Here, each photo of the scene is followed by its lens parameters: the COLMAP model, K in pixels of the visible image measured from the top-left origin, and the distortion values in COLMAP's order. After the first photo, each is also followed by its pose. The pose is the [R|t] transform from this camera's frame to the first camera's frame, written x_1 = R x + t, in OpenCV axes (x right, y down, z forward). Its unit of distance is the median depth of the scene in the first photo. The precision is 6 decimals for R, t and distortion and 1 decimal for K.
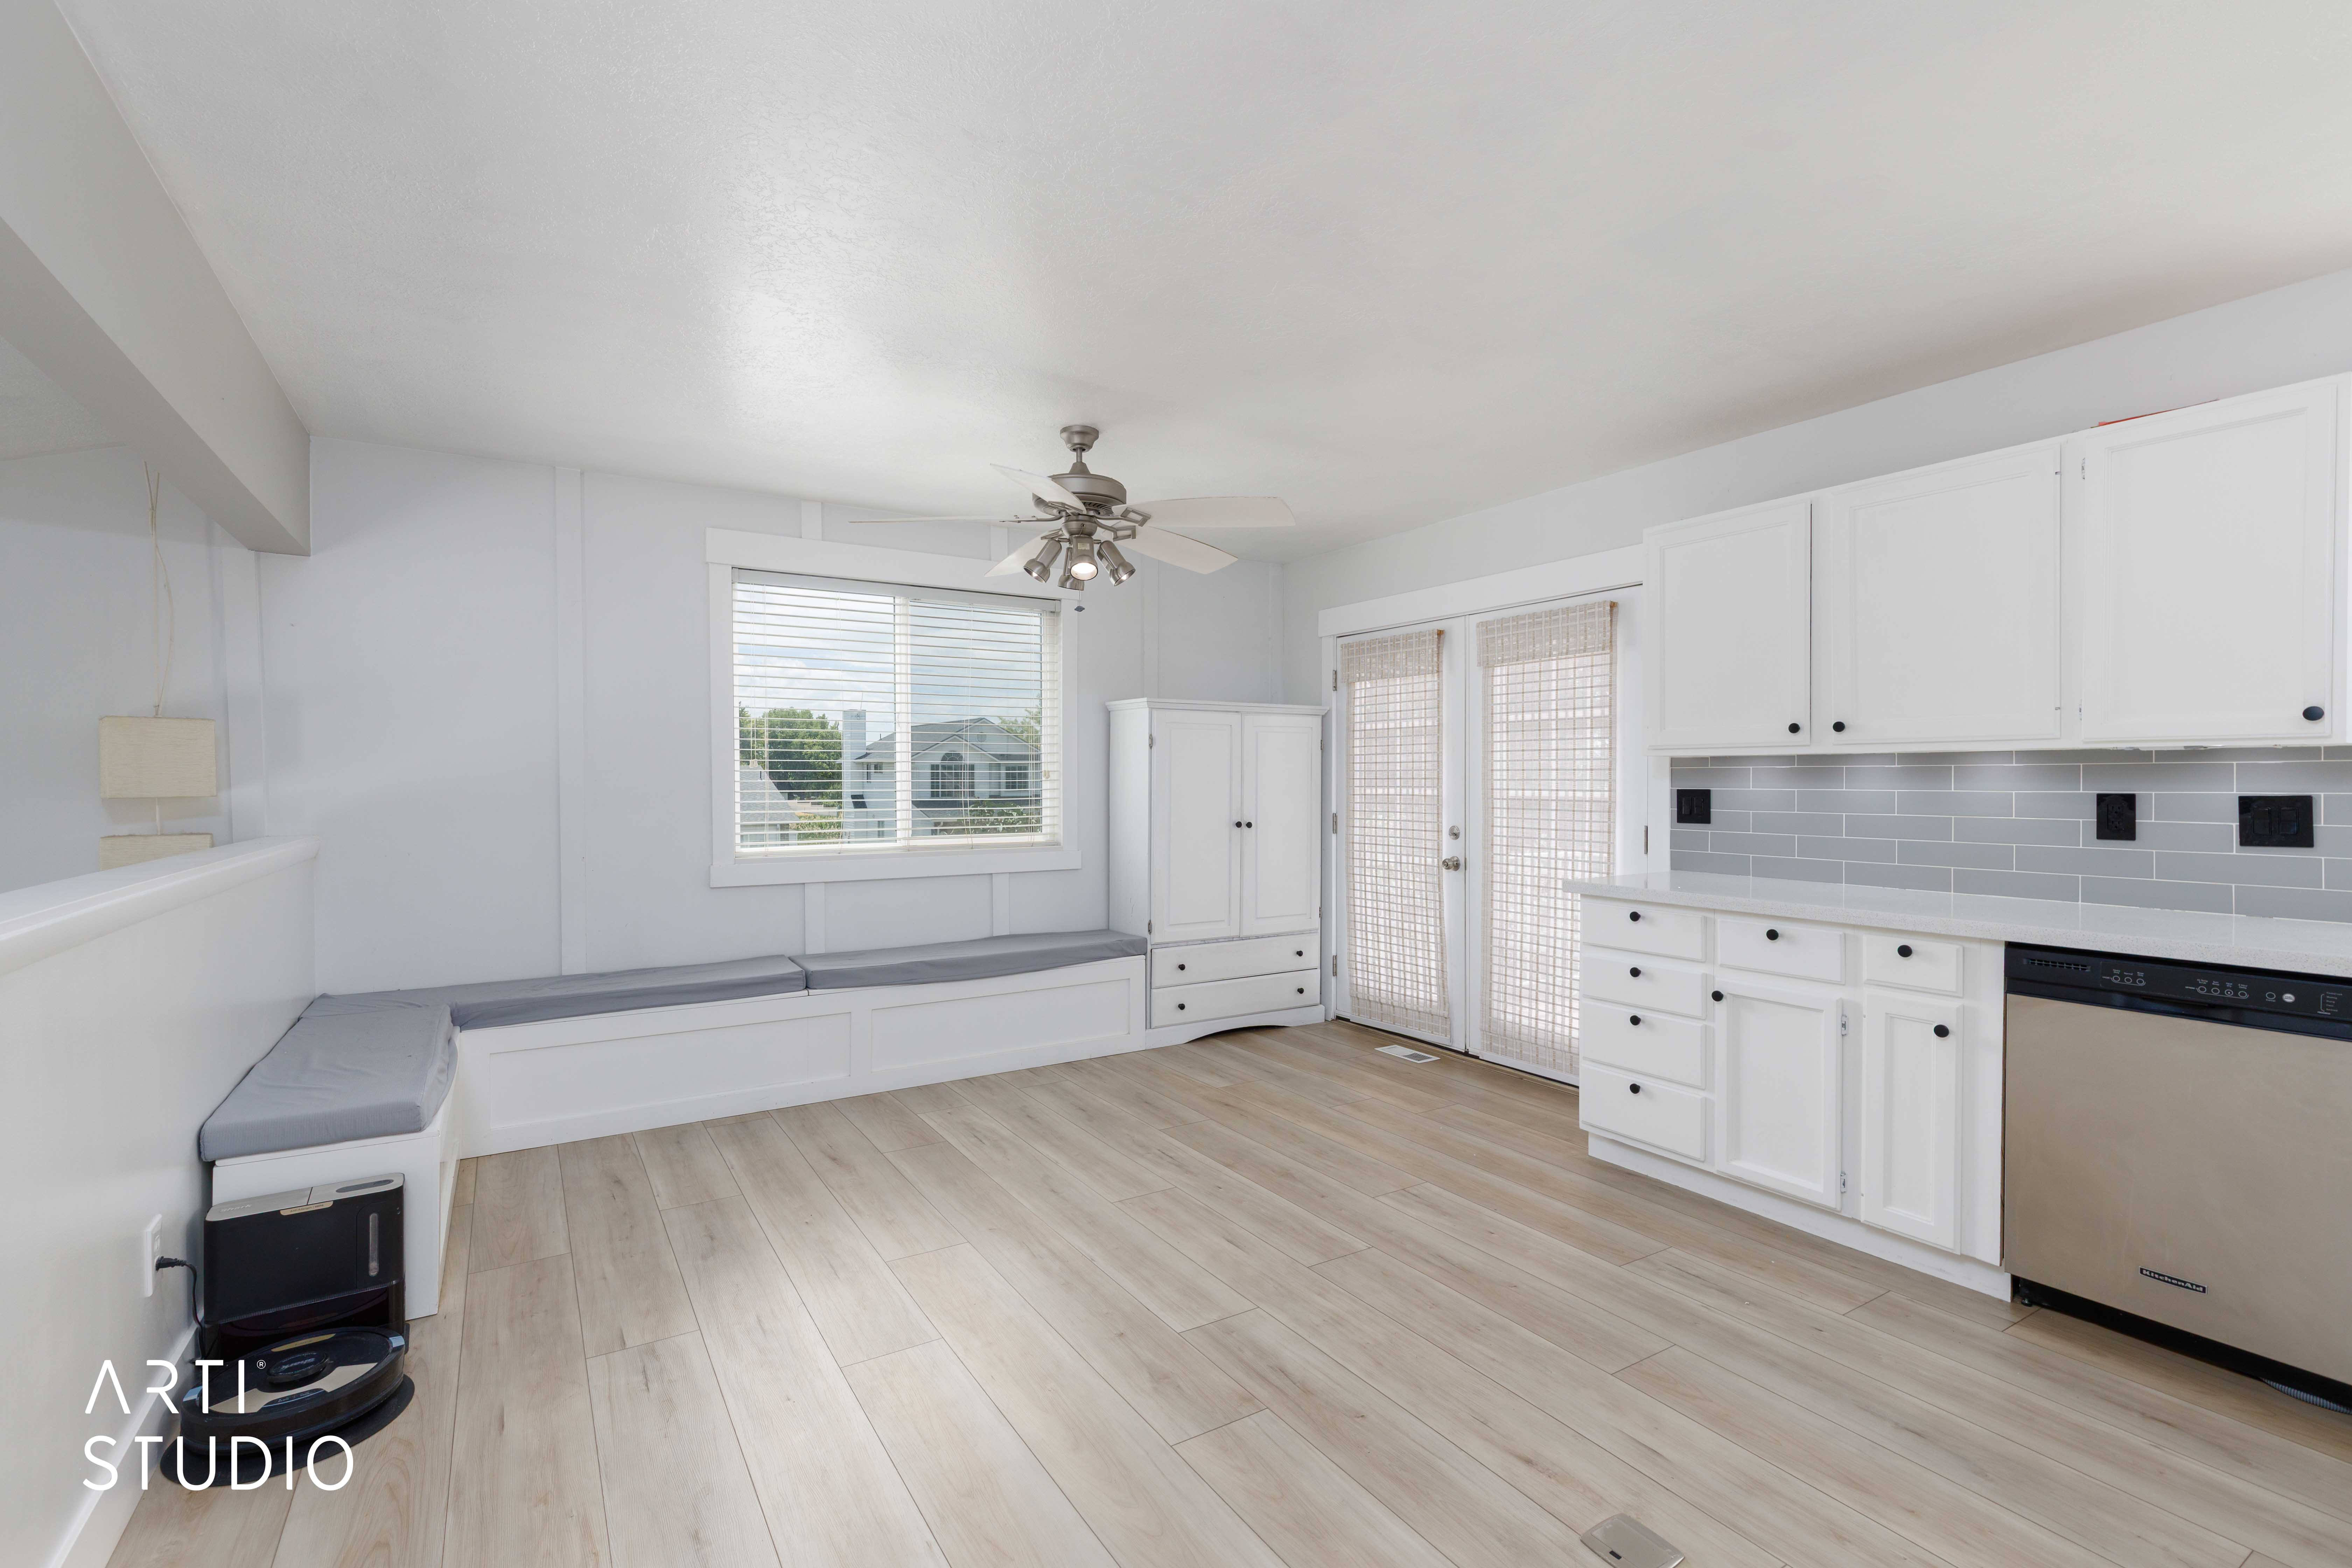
lens RADIAL K [[1066.3, 0, 1154.7], [0, 1066.3, 784.8], [0, 0, 1]] dist [0.013024, -0.004270]
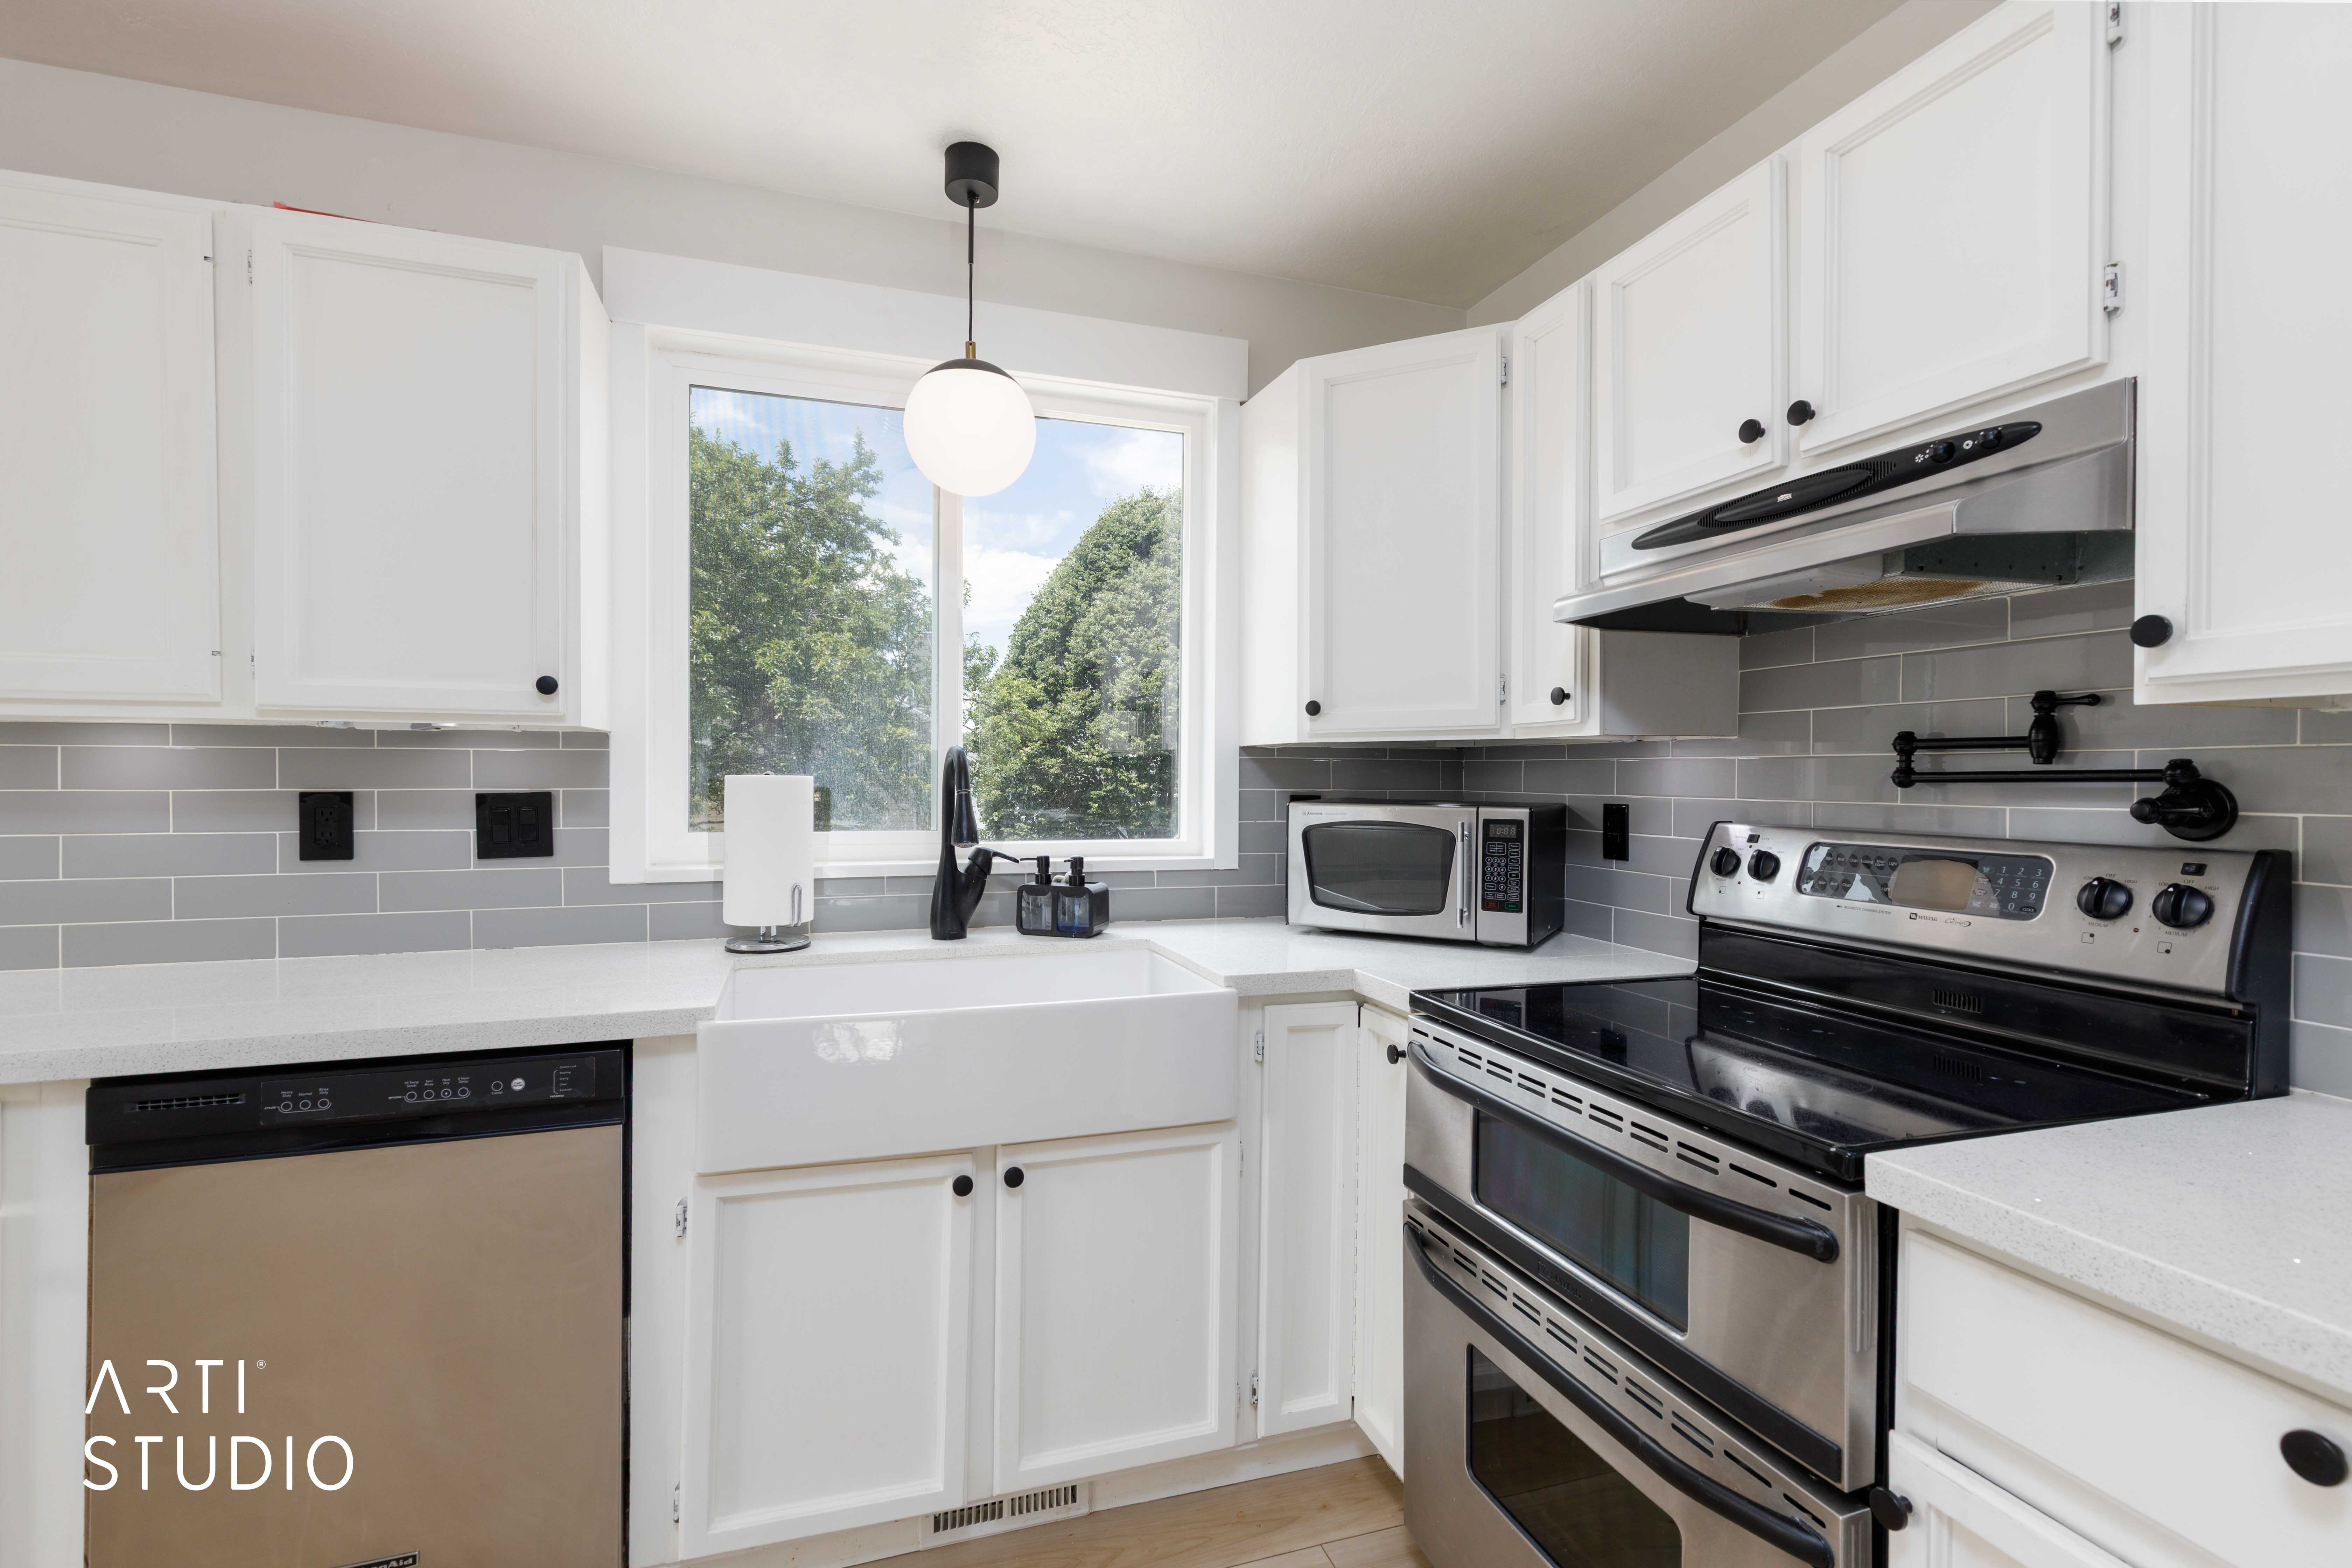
lens RADIAL K [[1066.3, 0, 1175.4], [0, 1066.3, 777.9], [0, 0, 1]] dist [0.013024, -0.004270]
pose [[0.233607, -0.004551, 0.972320, 0.333813], [0.002335, 0.999989, 0.004120, -0.002146], [-0.972328, 0.001308, 0.233615, 0.295176]]
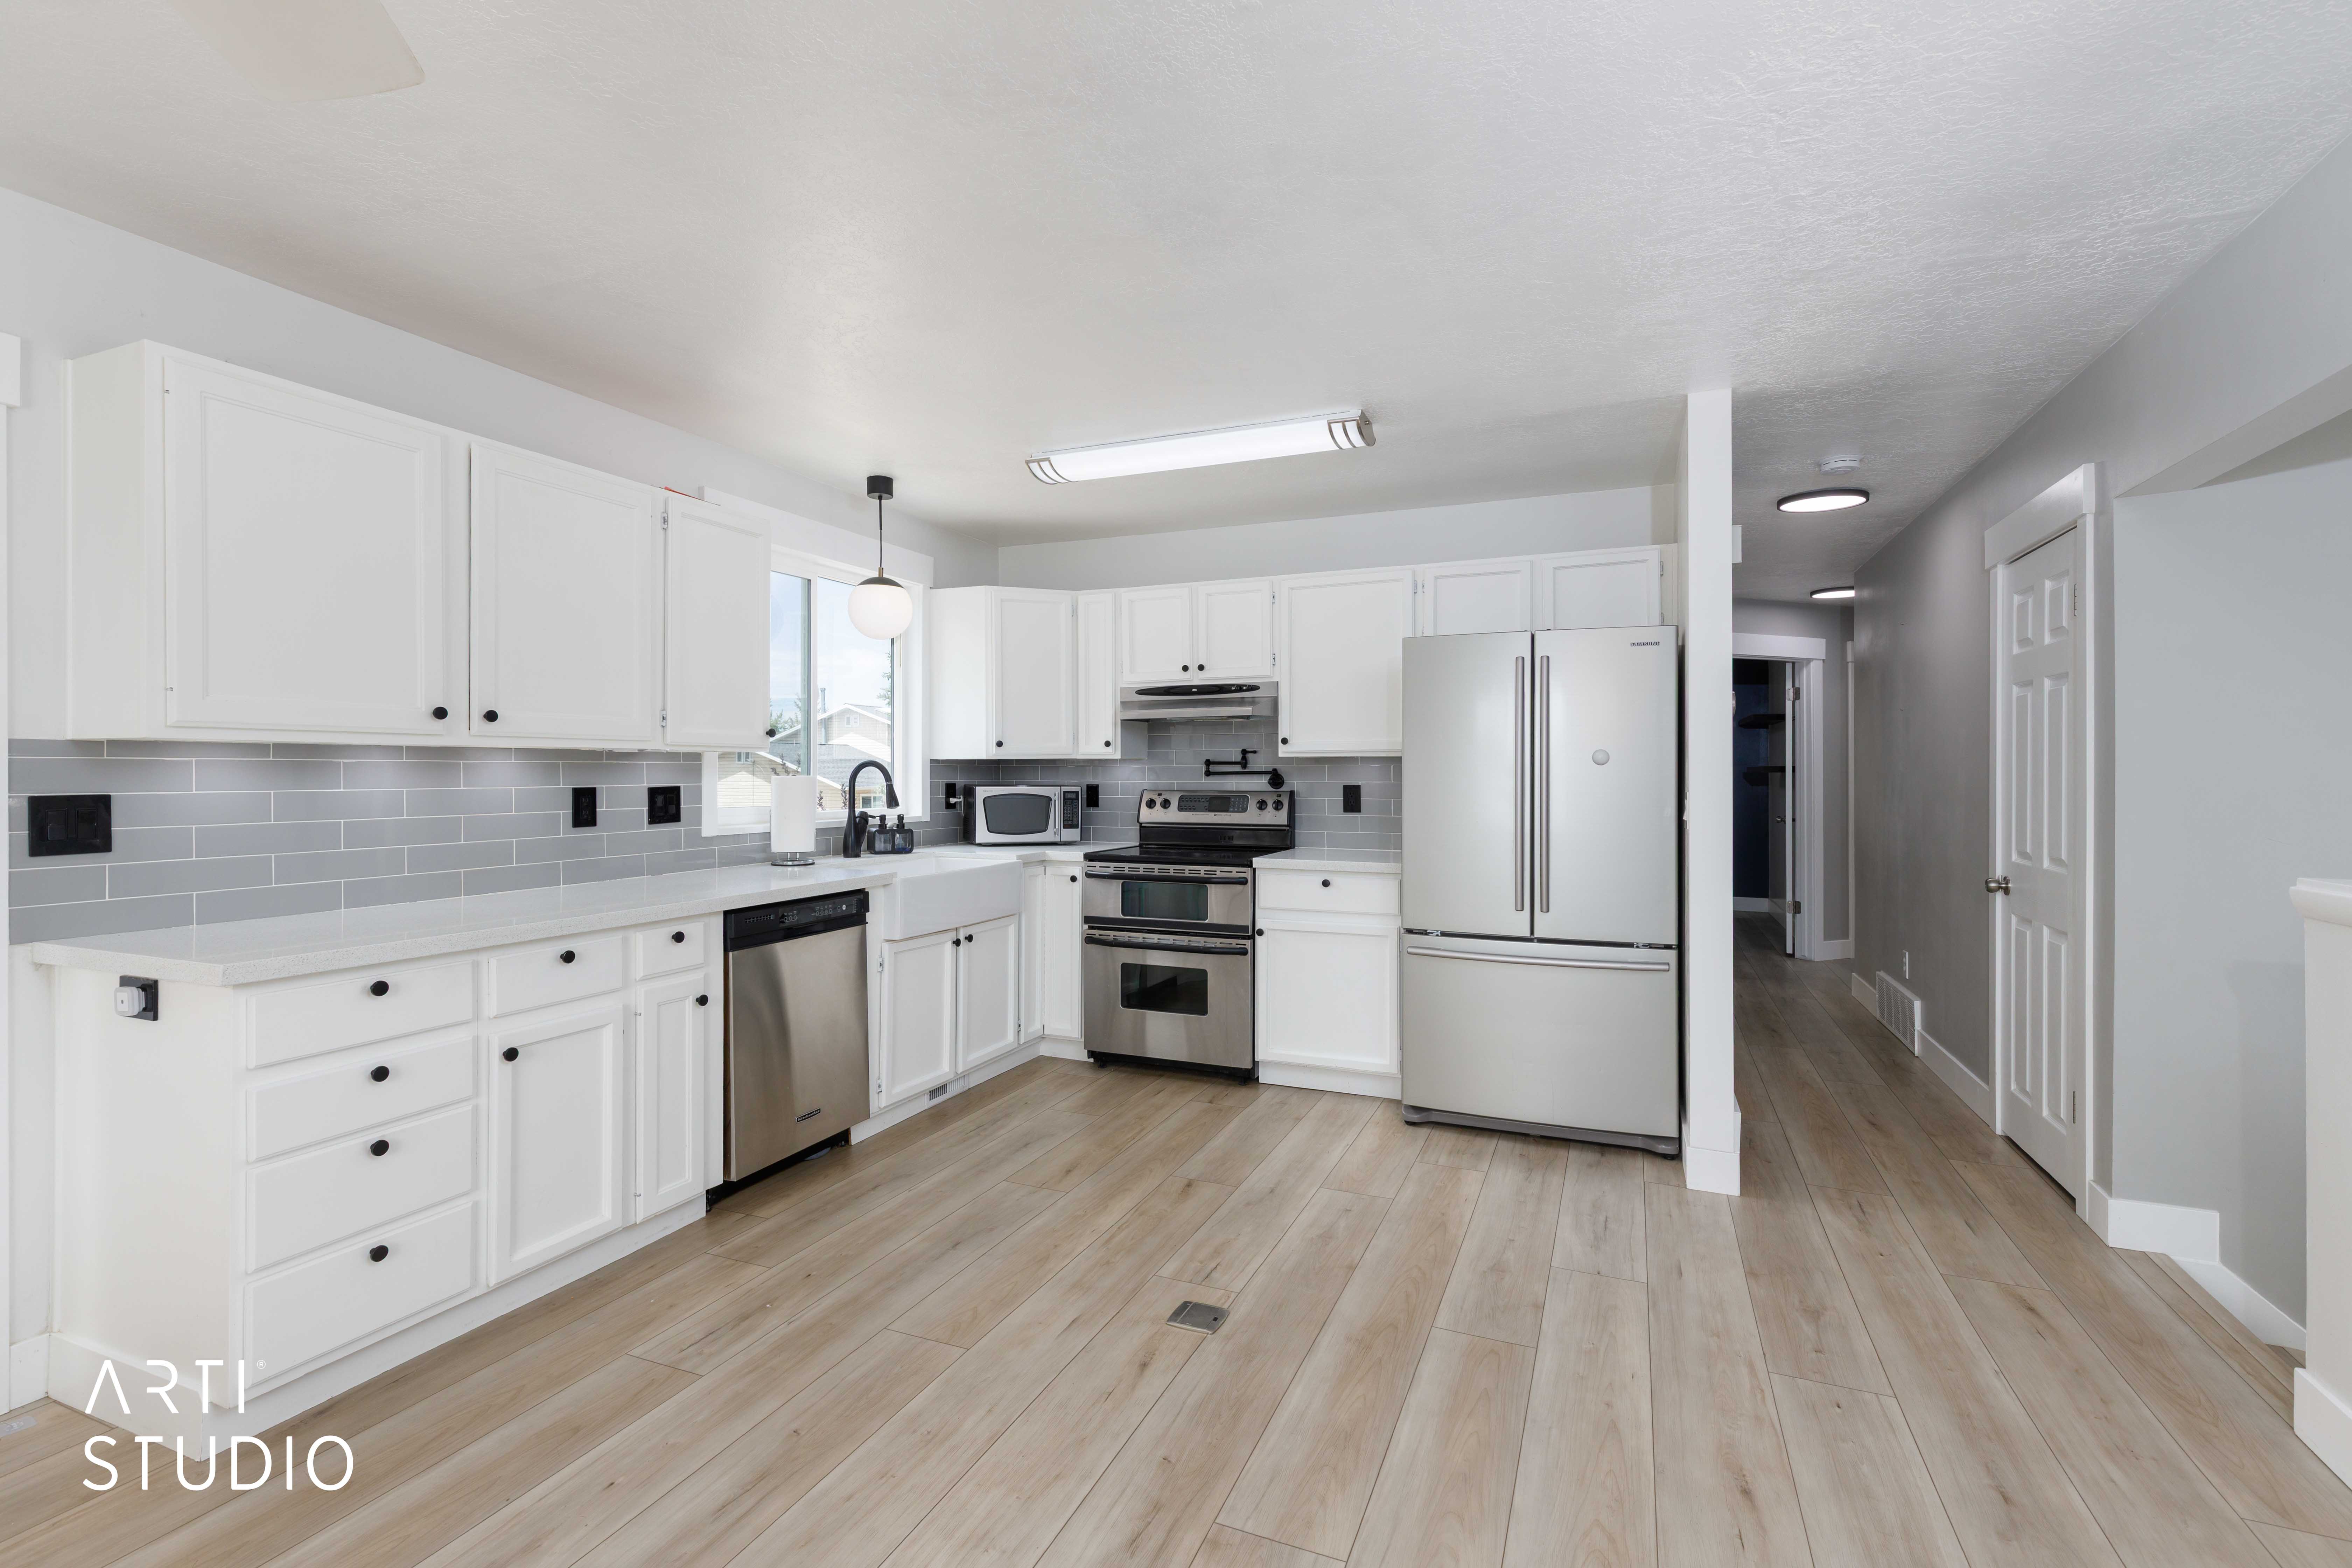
lens RADIAL K [[1066.3, 0, 1188.5], [0, 1066.3, 765.7], [0, 0, 1]] dist [0.013024, -0.004270]
pose [[-0.591283, 0.001897, 0.806462, -0.404546], [0.004019, 0.999992, 0.000594, -0.012428], [-0.806454, 0.003592, -0.591285, 1.079423]]
